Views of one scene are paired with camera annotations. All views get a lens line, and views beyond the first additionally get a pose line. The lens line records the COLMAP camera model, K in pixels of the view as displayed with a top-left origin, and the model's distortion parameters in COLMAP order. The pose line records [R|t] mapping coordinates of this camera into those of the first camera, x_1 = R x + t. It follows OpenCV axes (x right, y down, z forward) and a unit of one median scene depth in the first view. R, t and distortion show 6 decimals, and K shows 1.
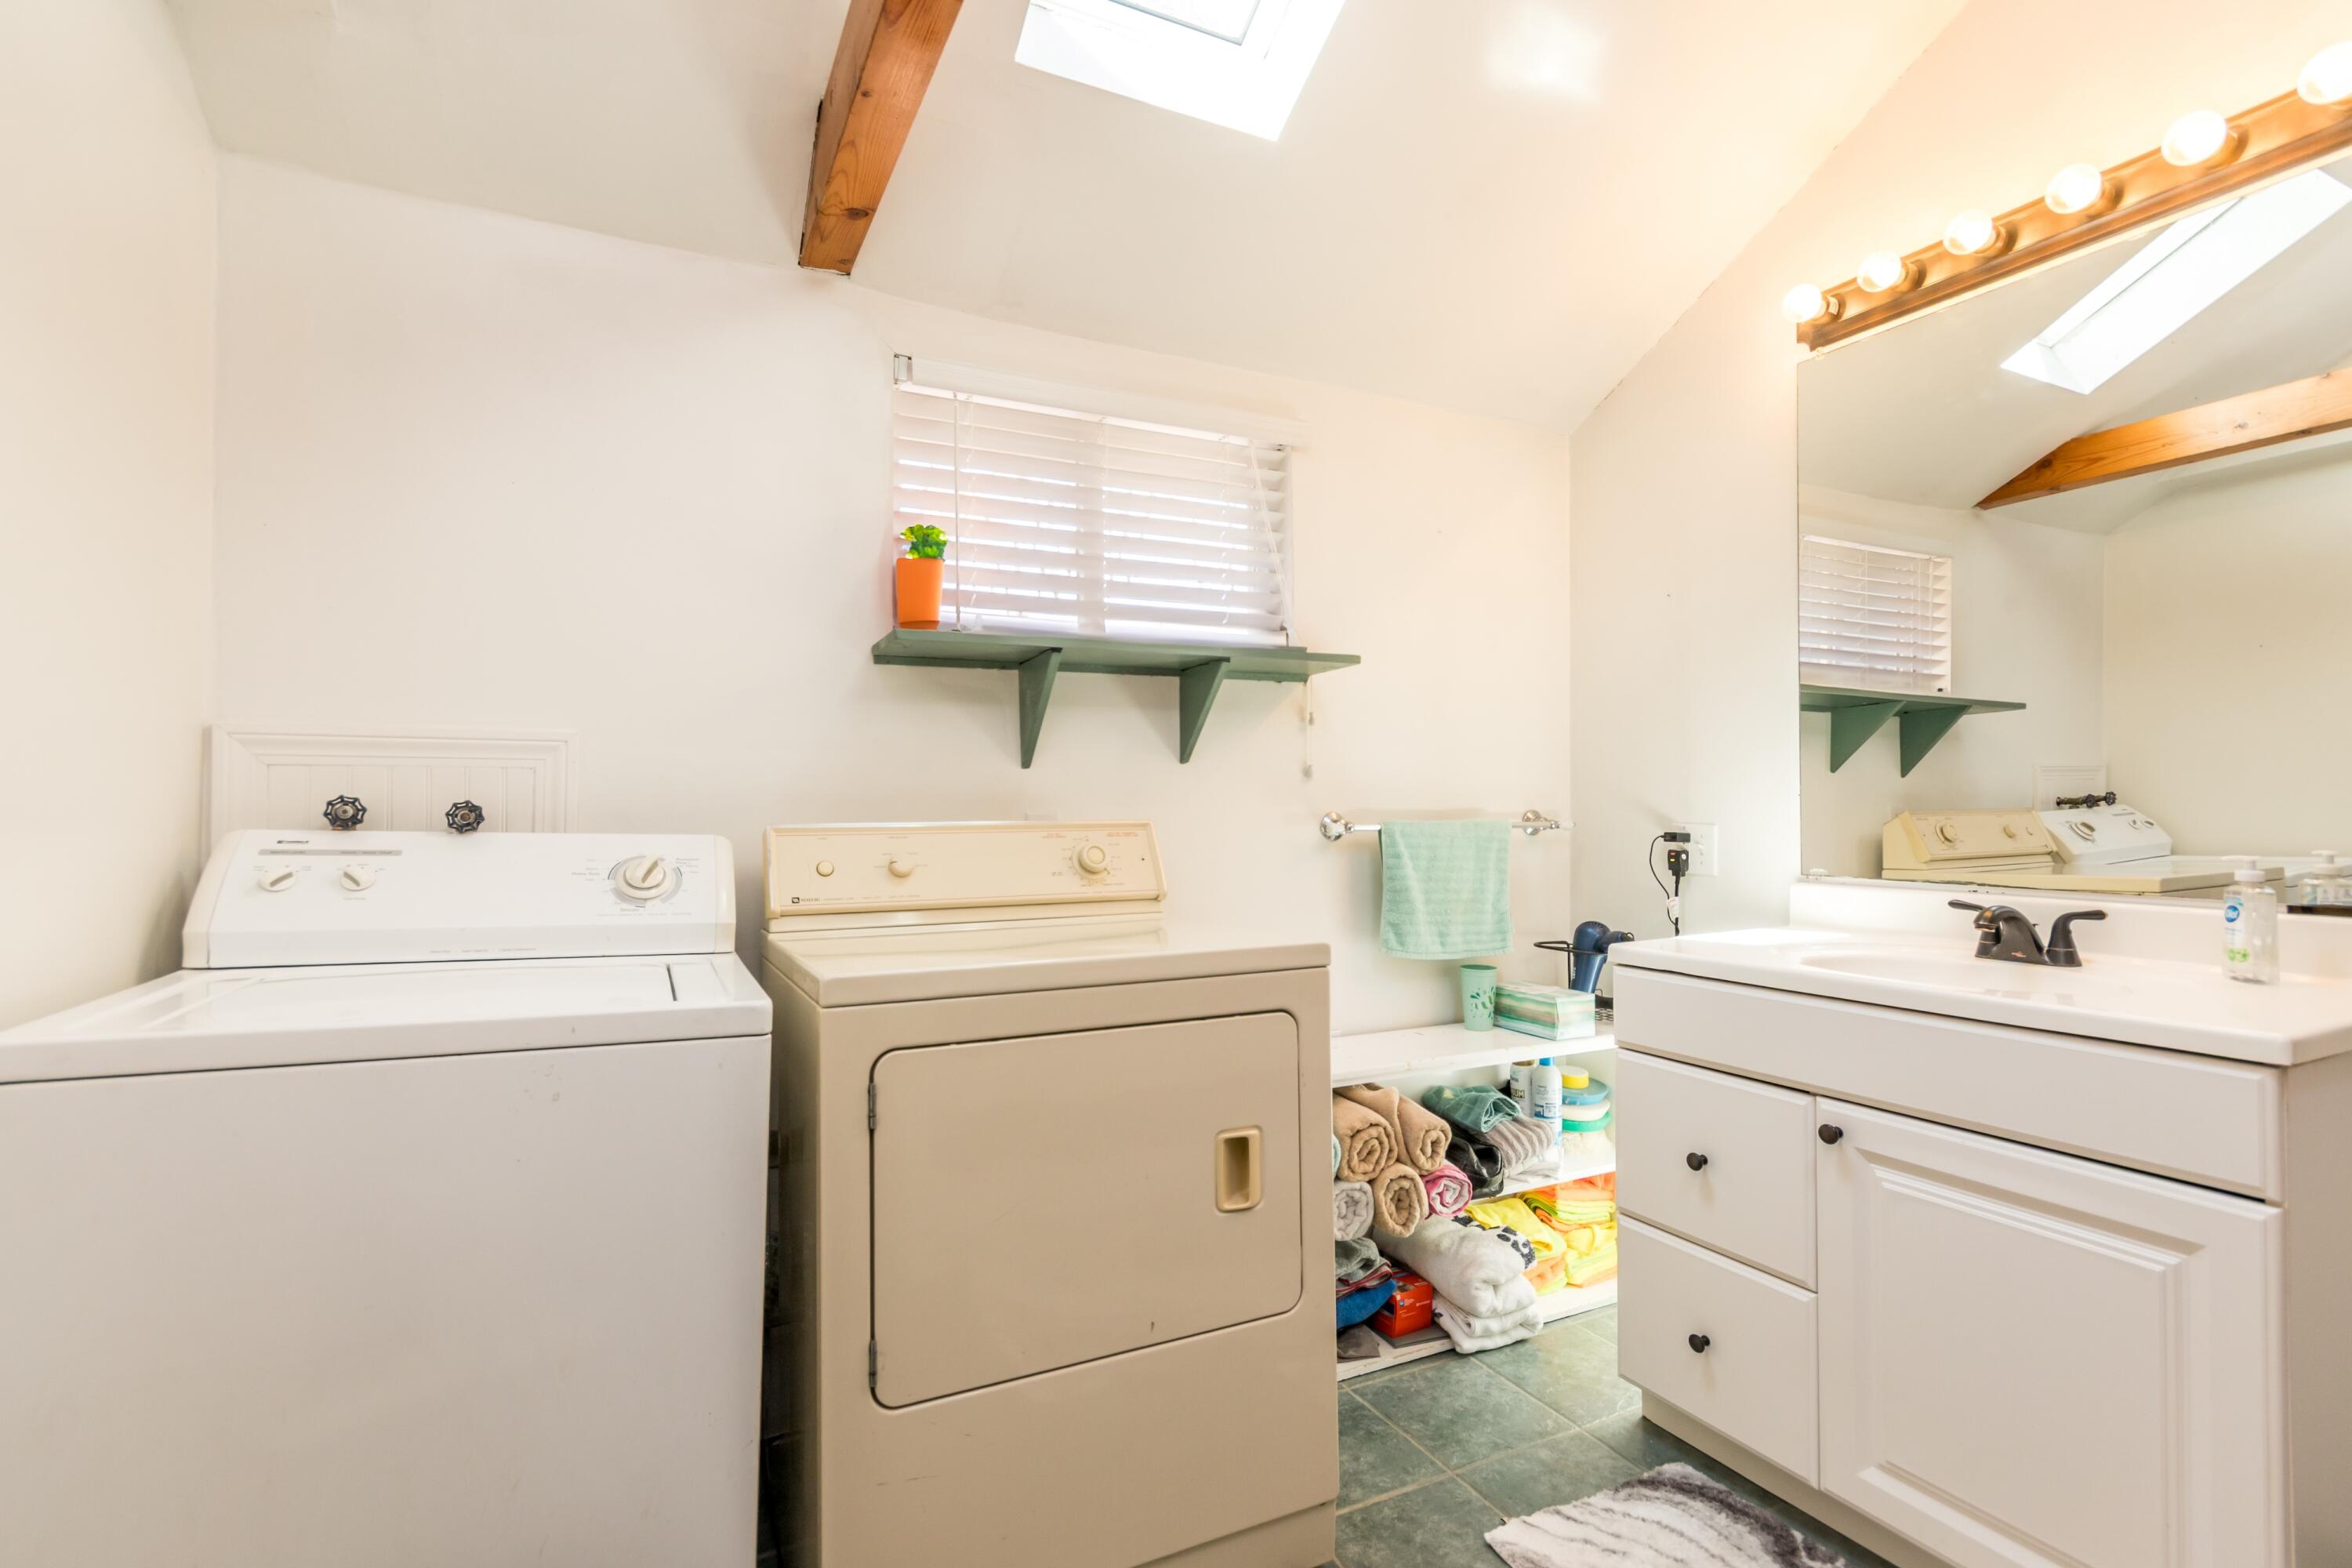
lens RADIAL K [[1107.6, 0, 1176.0], [0, 1107.6, 784.0], [0, 0, 1]] dist [0.001691, 0.000947]
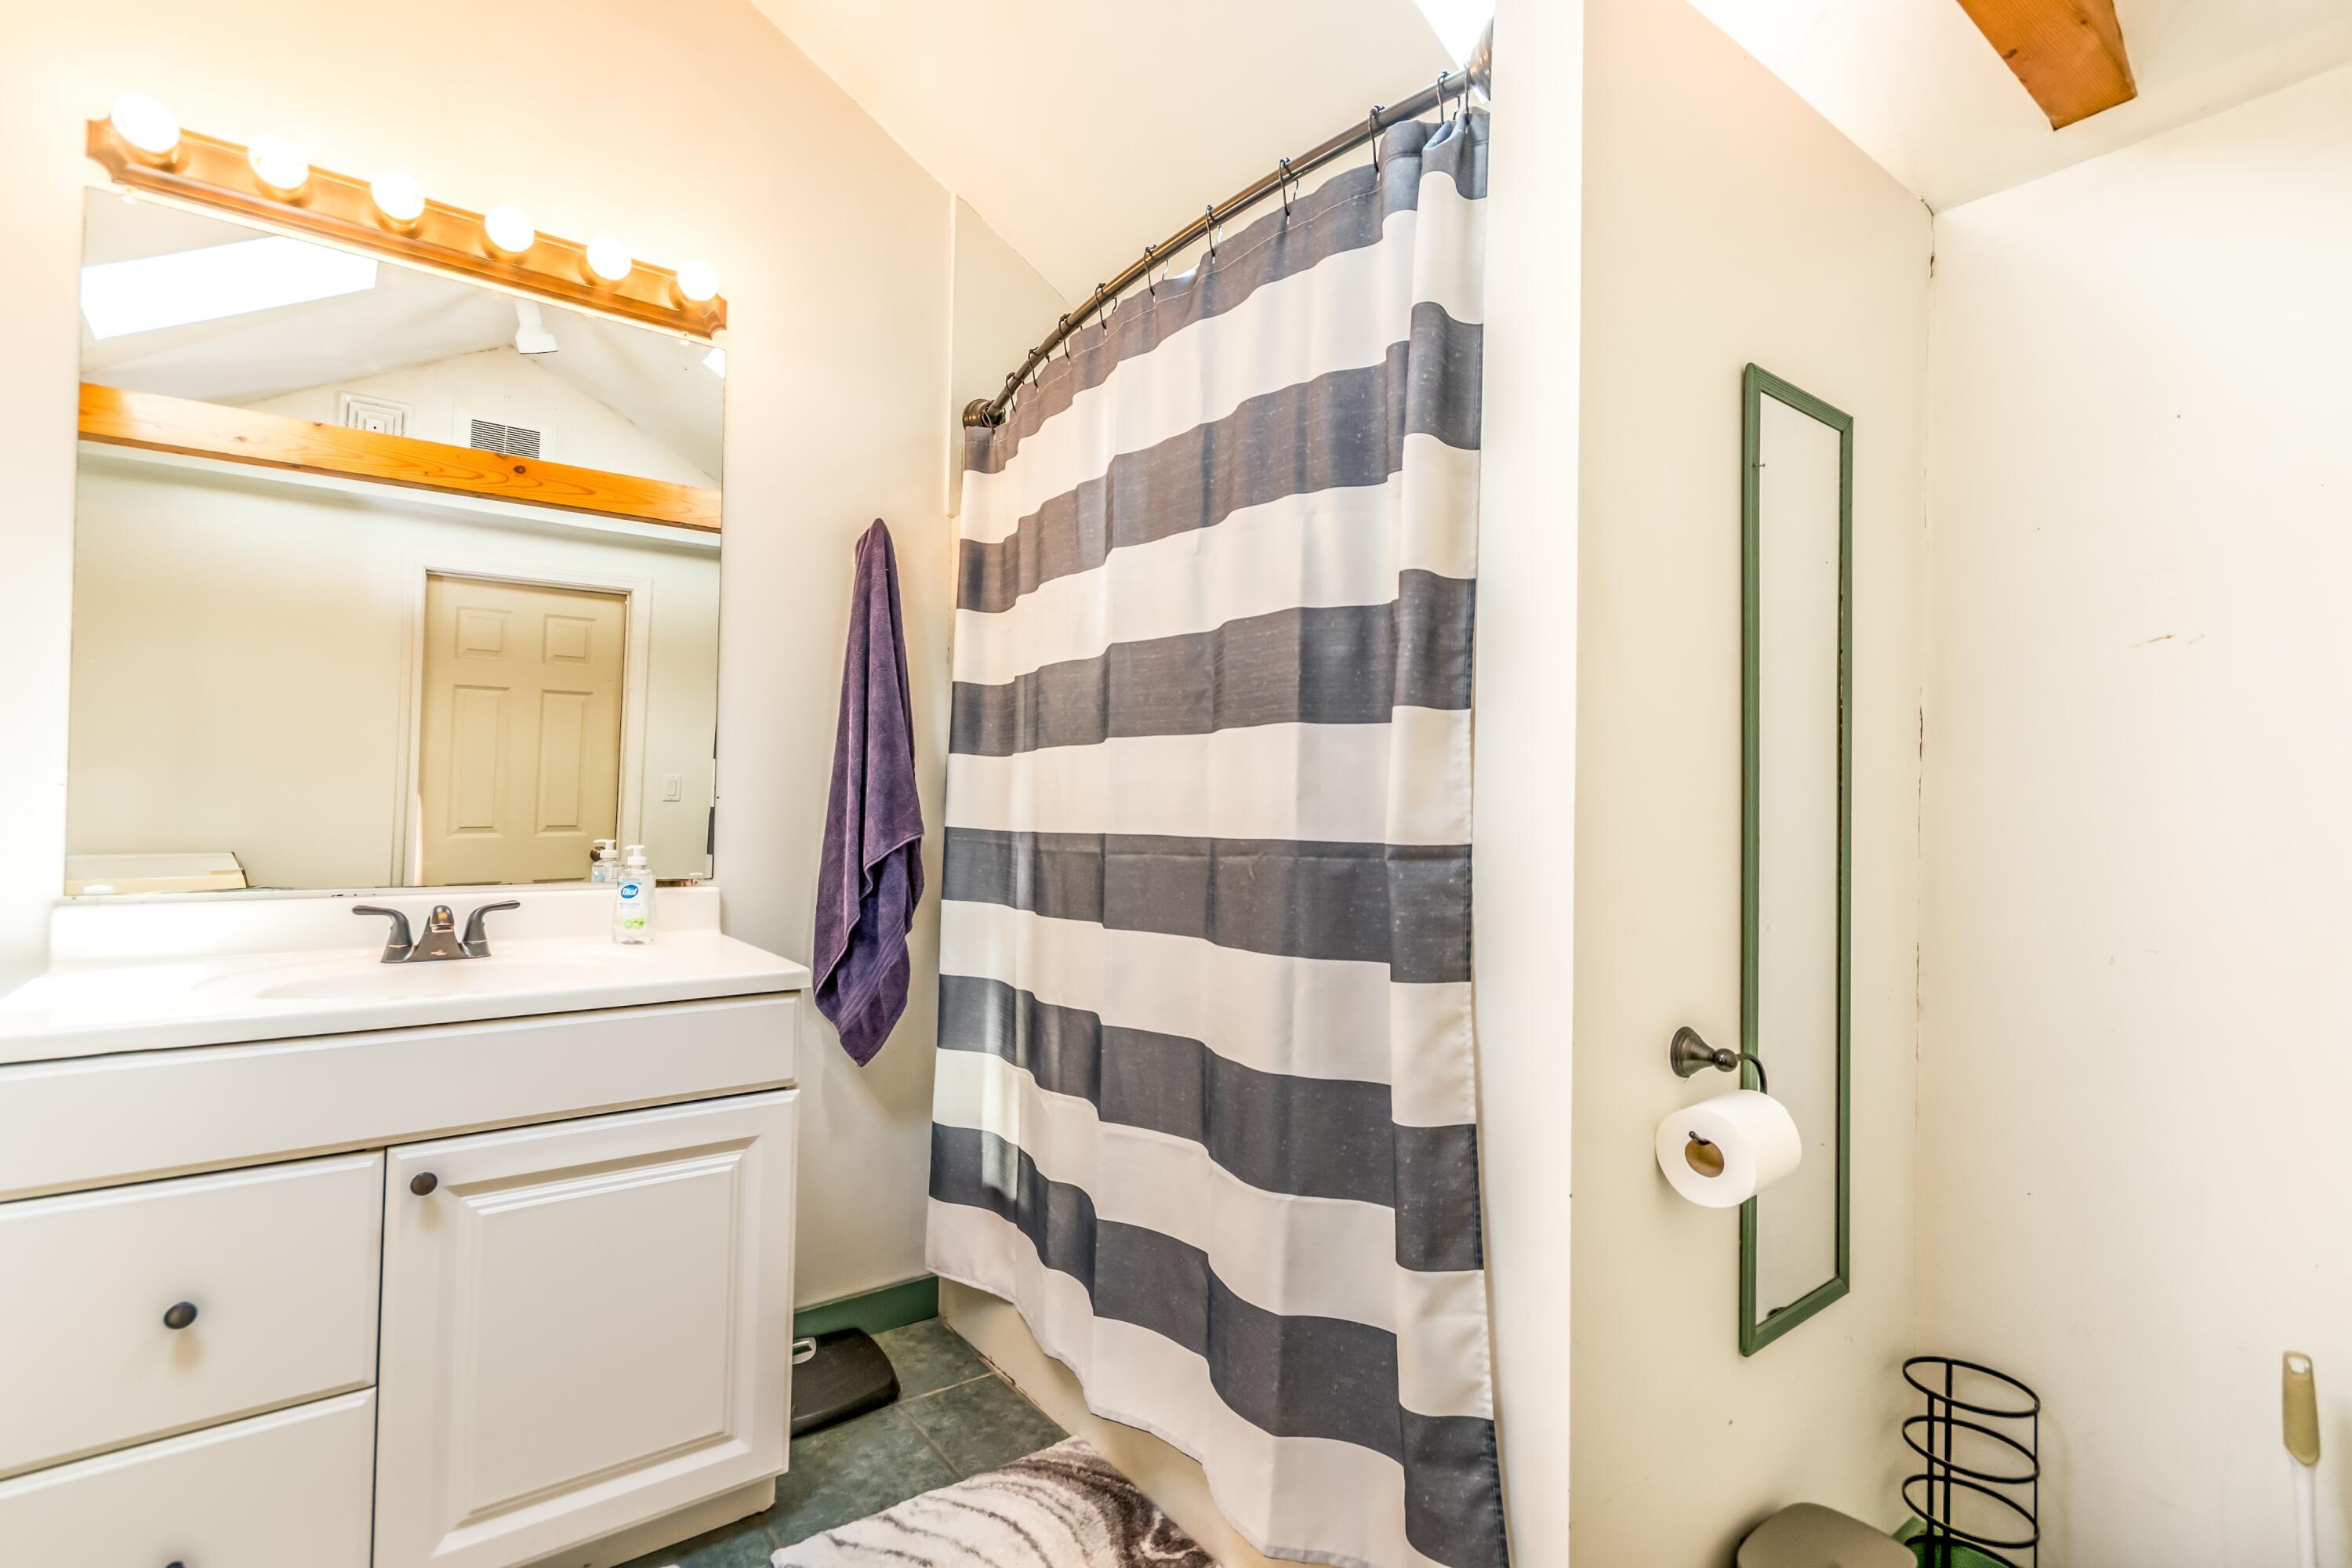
lens RADIAL K [[1029.0, 0, 1173.4], [0, 1029.0, 804.9], [0, 0, 1]] dist [-0.001605, -0.000047]
pose [[-0.169143, 0.008781, 0.985552, -0.272695], [-0.027960, 0.999515, -0.013704, 0.014970], [-0.985195, -0.029874, -0.168815, 0.521635]]
